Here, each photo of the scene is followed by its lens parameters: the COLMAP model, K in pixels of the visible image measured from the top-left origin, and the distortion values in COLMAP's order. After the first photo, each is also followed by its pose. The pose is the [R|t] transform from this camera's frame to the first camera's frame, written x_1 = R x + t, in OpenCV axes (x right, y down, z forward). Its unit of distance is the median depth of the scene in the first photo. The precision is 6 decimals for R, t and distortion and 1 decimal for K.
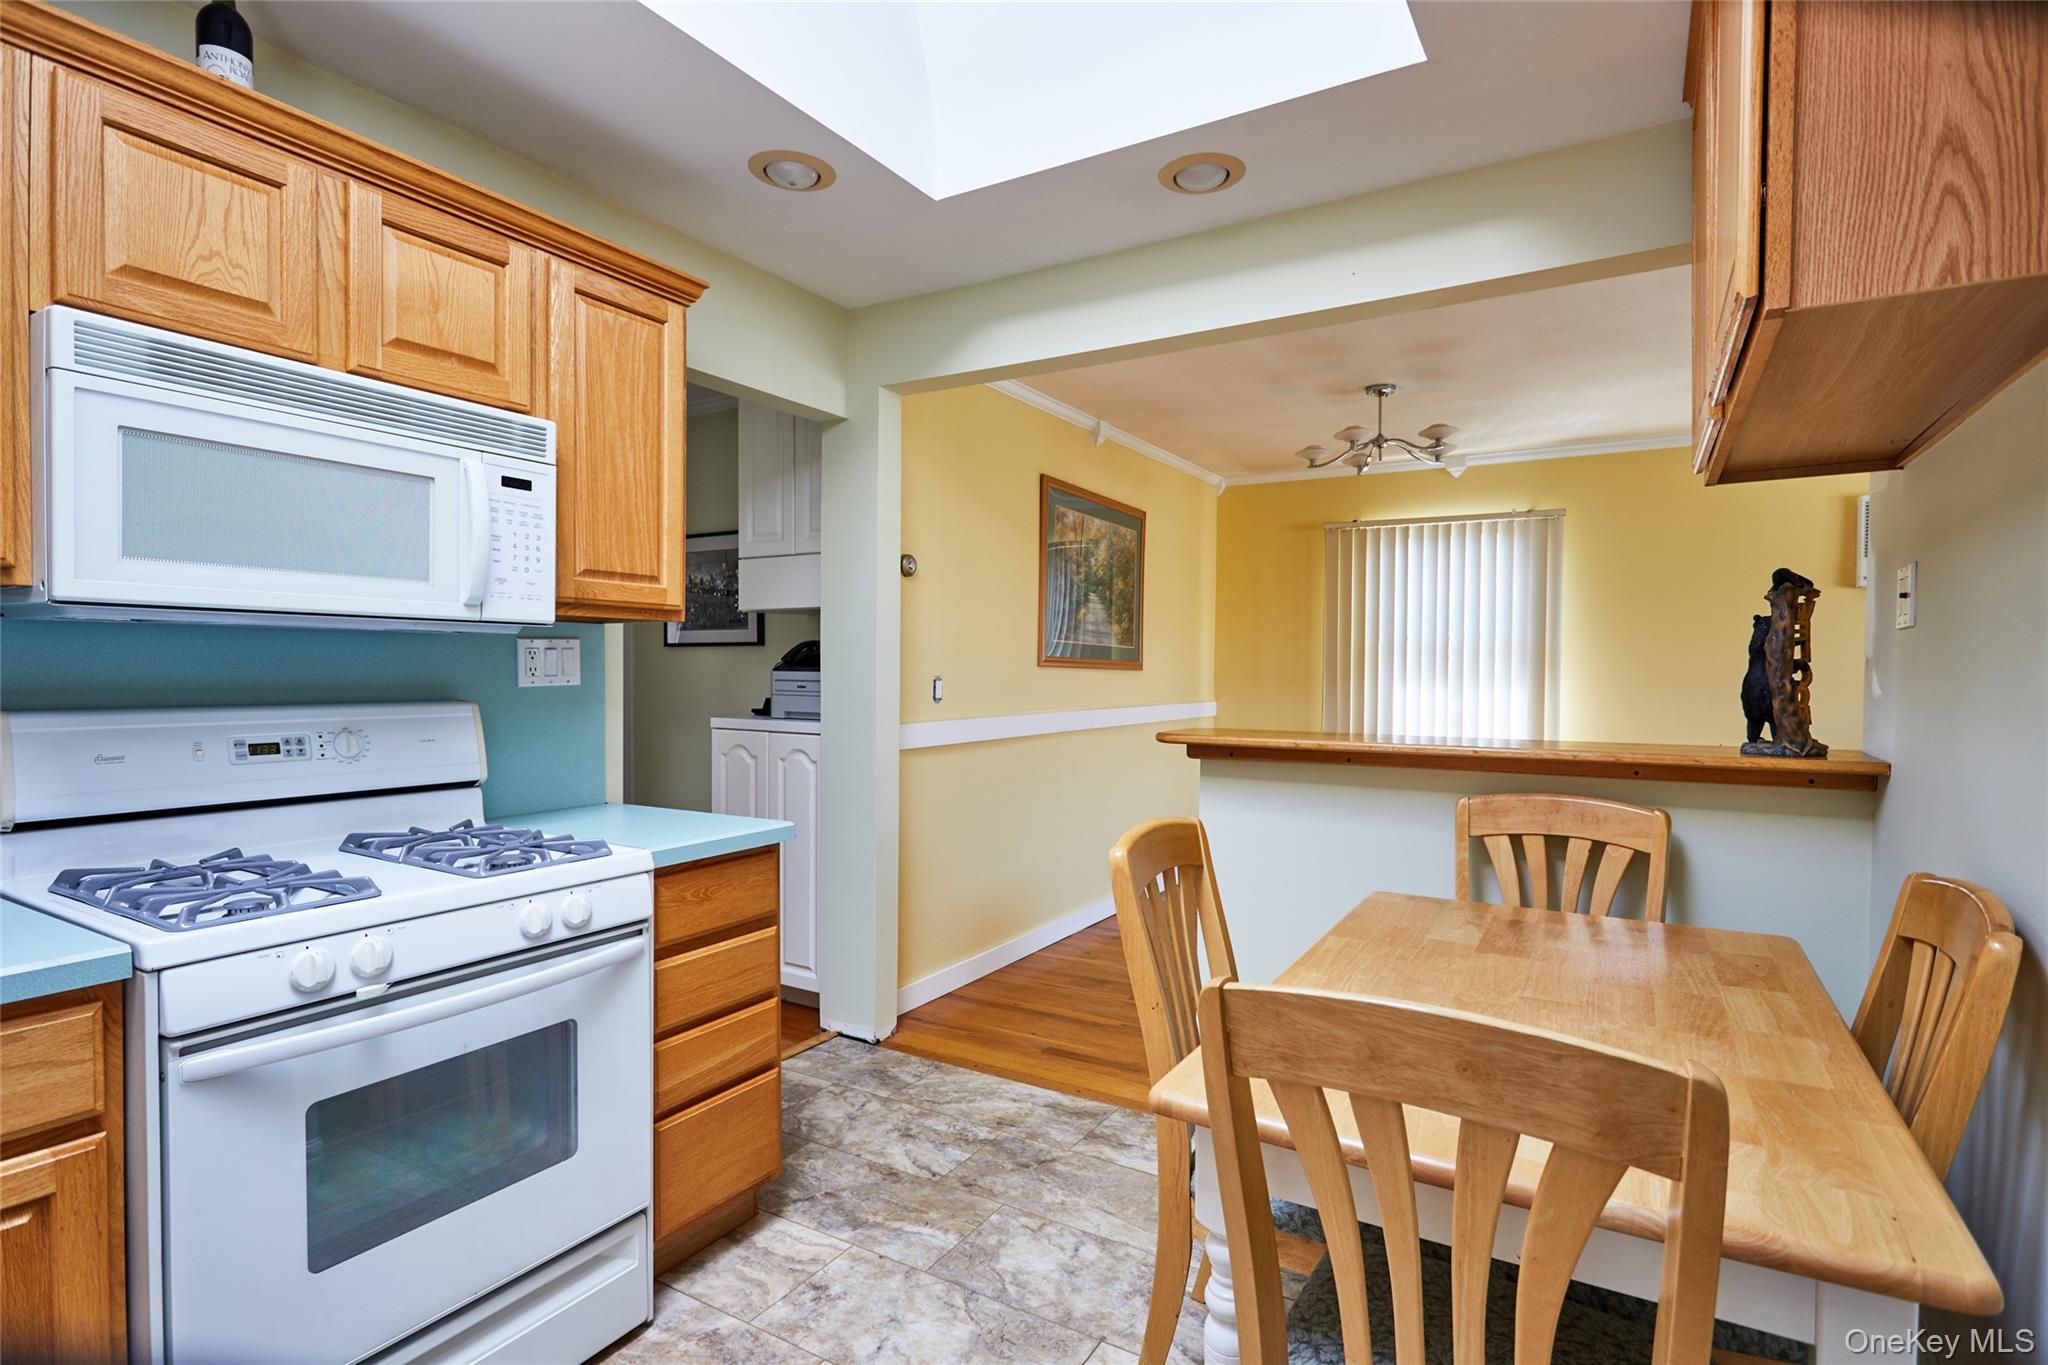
lens RADIAL K [[1003.1, 0, 1024.0], [0, 1003.1, 682.5], [0, 0, 1]] dist [0.001448, 0.000000]
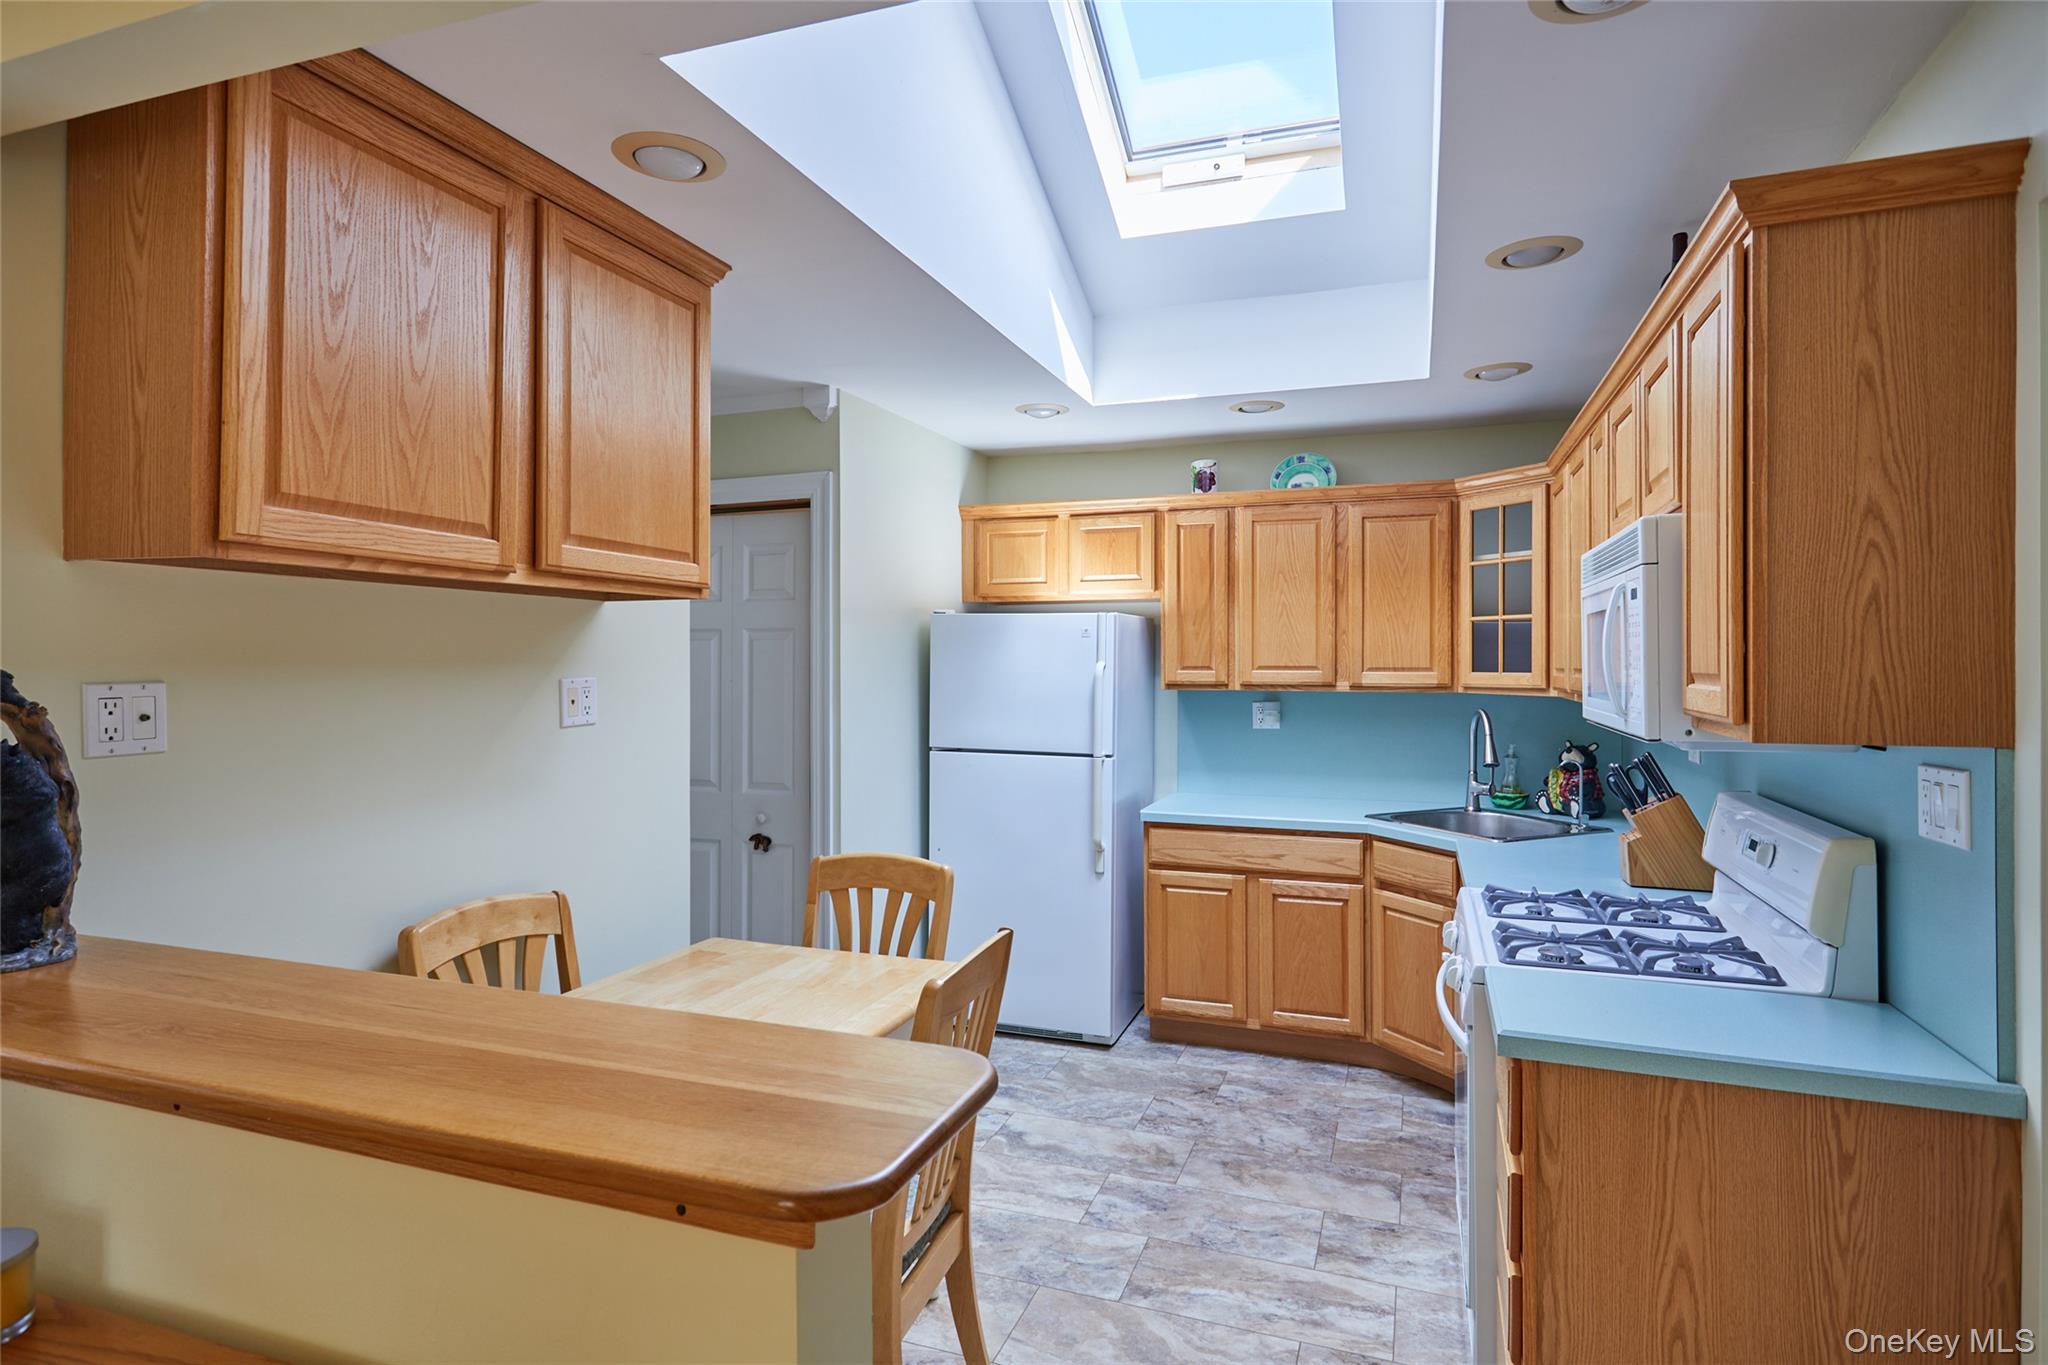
lens RADIAL K [[1087.8, 0, 1025.2], [0, 1087.8, 663.3], [0, 0, 1]] dist [0.023954, -0.011769]
pose [[-0.980529, -0.006044, -0.196282, 0.207511], [-0.008766, 0.999877, 0.013004, -0.104355], [0.196179, 0.014471, -0.980461, 1.433978]]
